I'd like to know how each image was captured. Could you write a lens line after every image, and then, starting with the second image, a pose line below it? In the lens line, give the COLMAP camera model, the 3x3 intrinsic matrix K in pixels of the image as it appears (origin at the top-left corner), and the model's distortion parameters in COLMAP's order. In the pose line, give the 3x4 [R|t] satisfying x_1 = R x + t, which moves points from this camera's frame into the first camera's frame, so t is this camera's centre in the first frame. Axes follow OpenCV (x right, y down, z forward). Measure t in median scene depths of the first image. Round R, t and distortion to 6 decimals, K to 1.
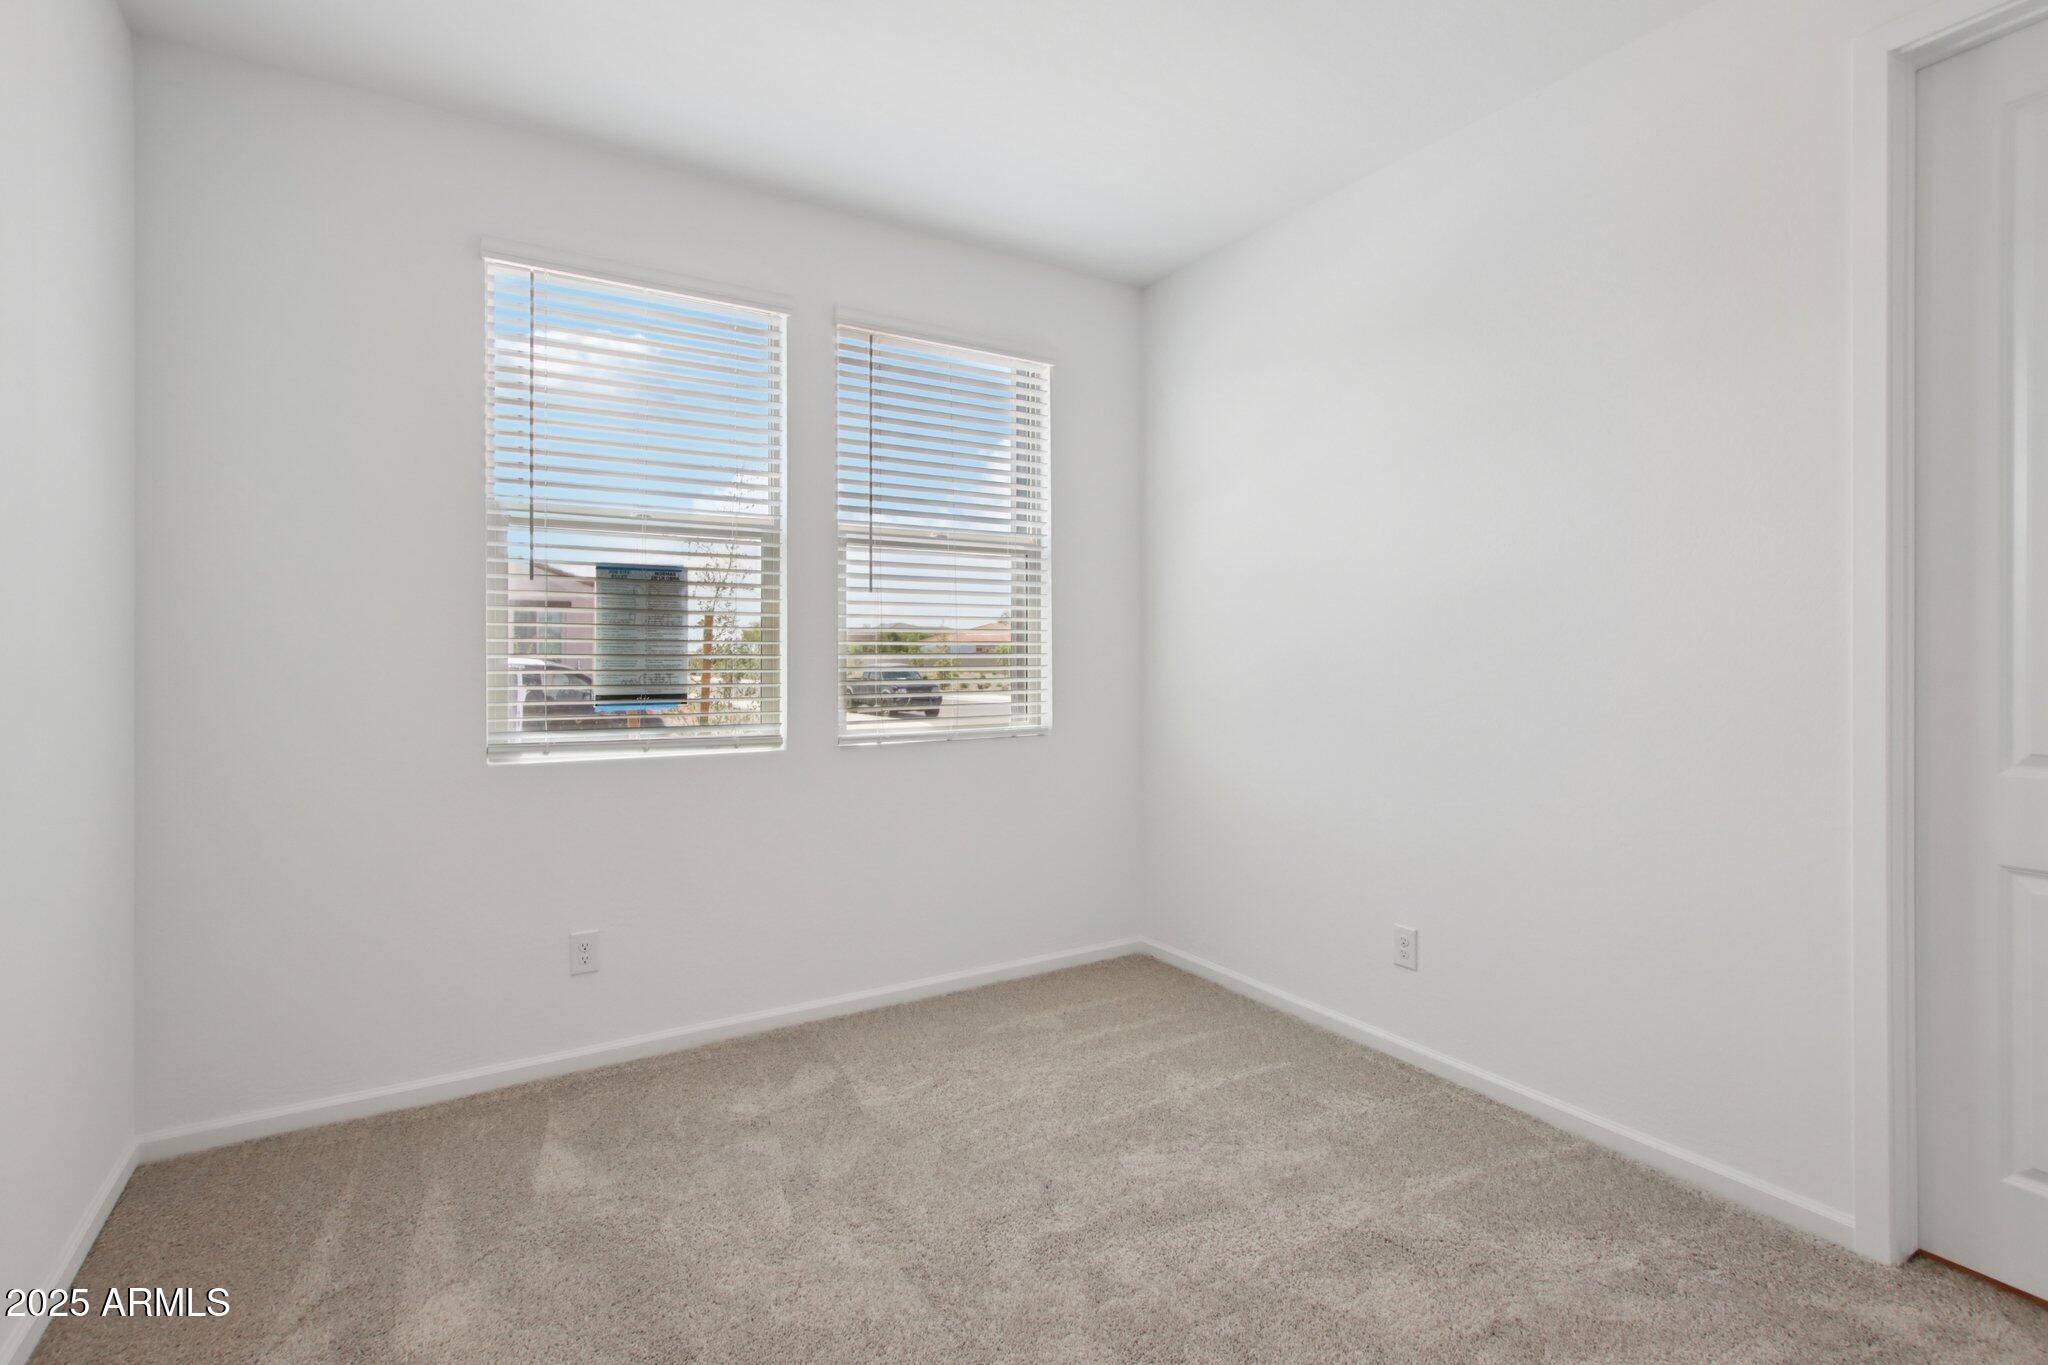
lens RADIAL K [[941.0, 0, 1006.7], [0, 941.0, 644.2], [0, 0, 1]] dist [-0.001494, -0.000256]
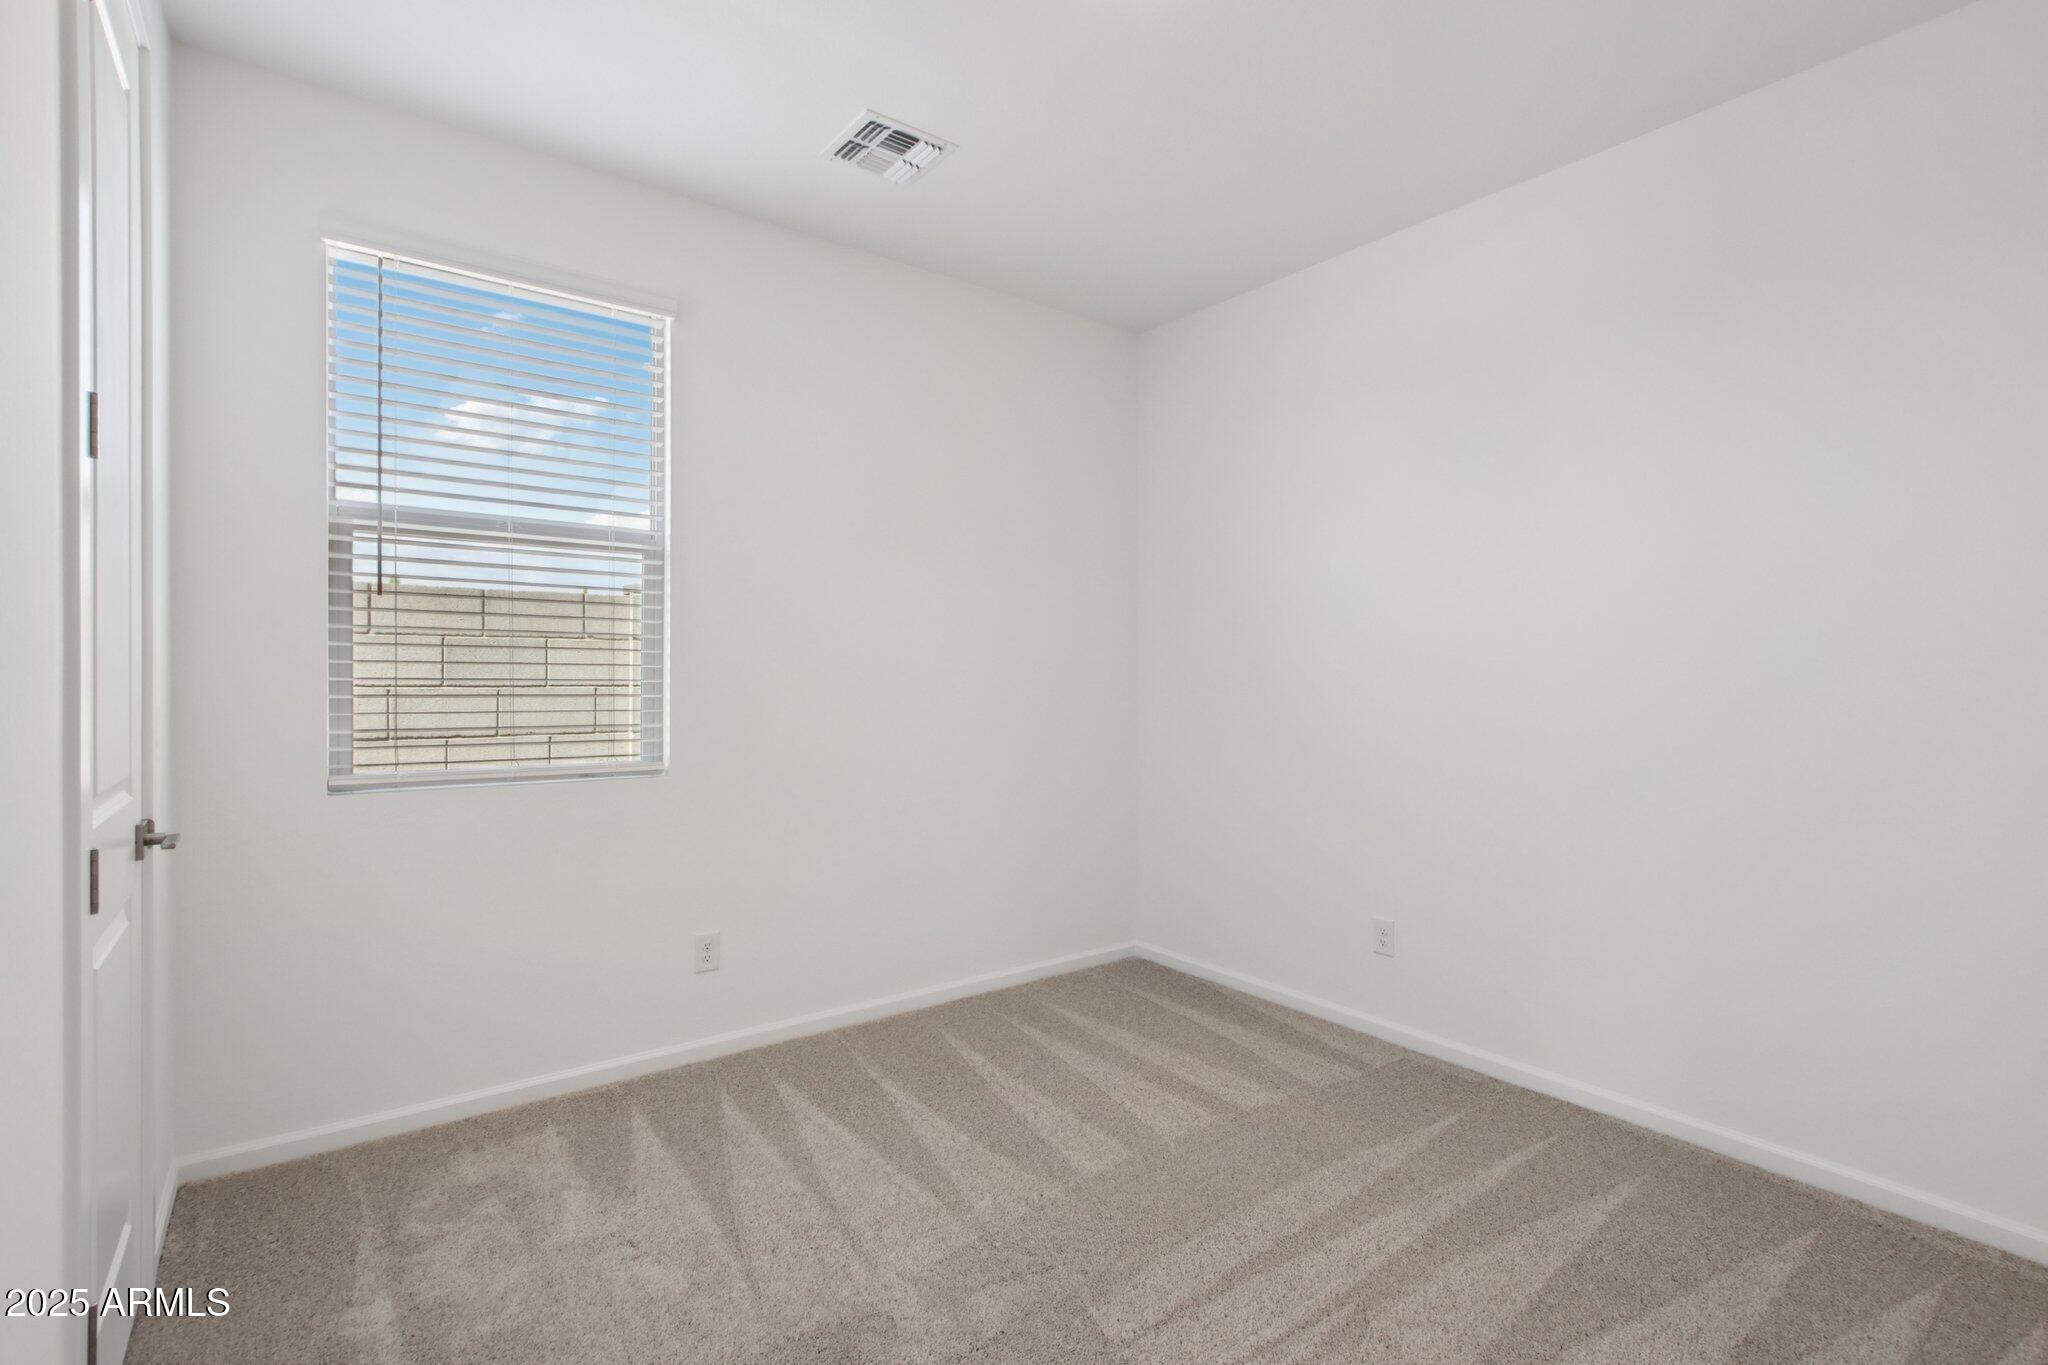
lens RADIAL K [[970.9, 0, 1010.1], [0, 970.9, 681.3], [0, 0, 1]] dist [-0.015351, -0.000022]
pose [[0.991917, 0.005251, 0.126778, -0.111841], [-0.006807, 0.999907, 0.011843, 0.000545], [-0.126704, -0.012611, 0.991860, -0.065951]]
